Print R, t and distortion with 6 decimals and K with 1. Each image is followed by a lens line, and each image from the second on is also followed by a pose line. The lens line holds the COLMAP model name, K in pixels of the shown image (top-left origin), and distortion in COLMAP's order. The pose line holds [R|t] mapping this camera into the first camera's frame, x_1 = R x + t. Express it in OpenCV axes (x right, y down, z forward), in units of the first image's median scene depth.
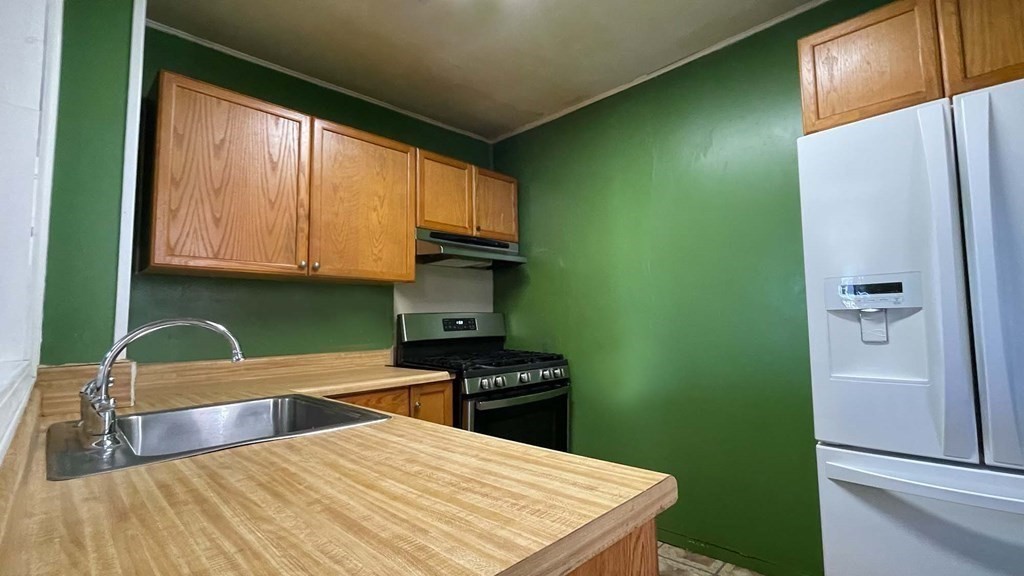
lens RADIAL K [[458.8, 0, 513.3], [0, 458.8, 290.6], [0, 0, 1]] dist [-0.000602, -0.000106]
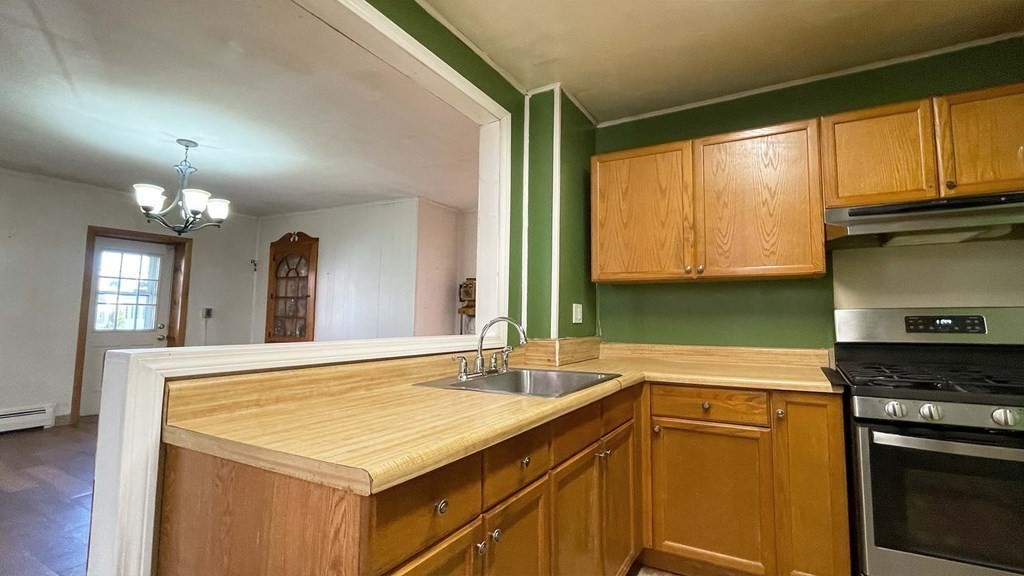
lens RADIAL K [[389.9, 0, 513.4], [0, 389.9, 286.5], [0, 0, 1]] dist [0.000866, -0.000054]
pose [[0.321873, -0.055345, -0.945164, 0.315780], [0.057763, 0.997578, -0.038743, 0.000643], [0.945019, -0.042126, 0.324290, 0.234824]]
